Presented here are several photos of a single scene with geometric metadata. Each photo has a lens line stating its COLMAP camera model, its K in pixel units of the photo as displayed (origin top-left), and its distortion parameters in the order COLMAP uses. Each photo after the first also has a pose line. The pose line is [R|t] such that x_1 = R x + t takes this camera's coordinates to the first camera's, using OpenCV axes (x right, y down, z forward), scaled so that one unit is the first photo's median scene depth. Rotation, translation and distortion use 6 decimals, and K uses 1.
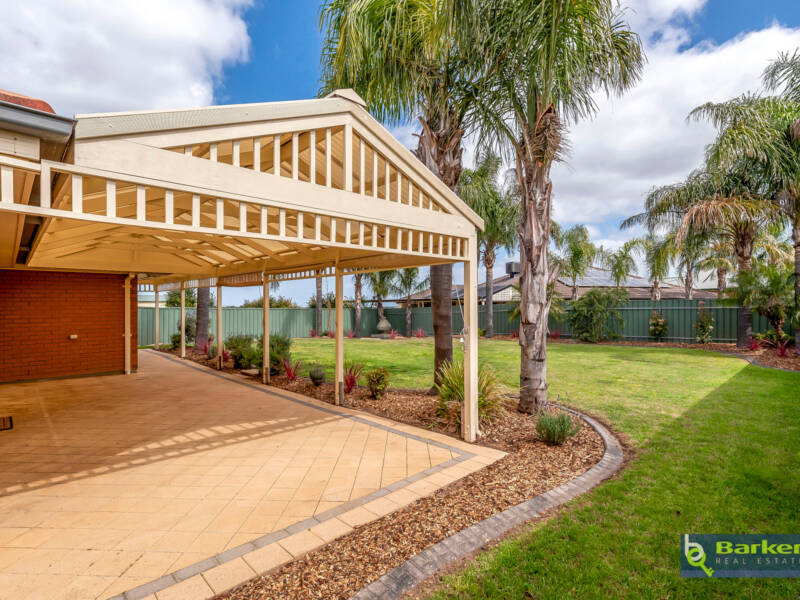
lens RADIAL K [[401.7, 0, 406.1], [0, 401.7, 304.6], [0, 0, 1]] dist [-0.004321, 0.001584]
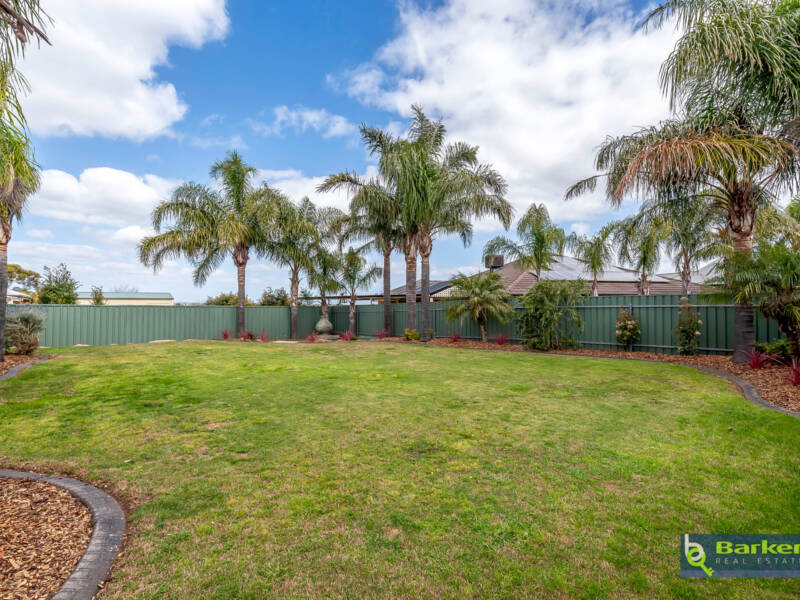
lens RADIAL K [[390.7, 0, 393.6], [0, 390.7, 295.4], [0, 0, 1]] dist [0.003978, -0.000957]
pose [[0.997430, 0.001280, -0.071633, 0.182834], [-0.002686, 0.999806, -0.019535, 0.003141], [0.071594, 0.019677, 0.997240, 0.177032]]
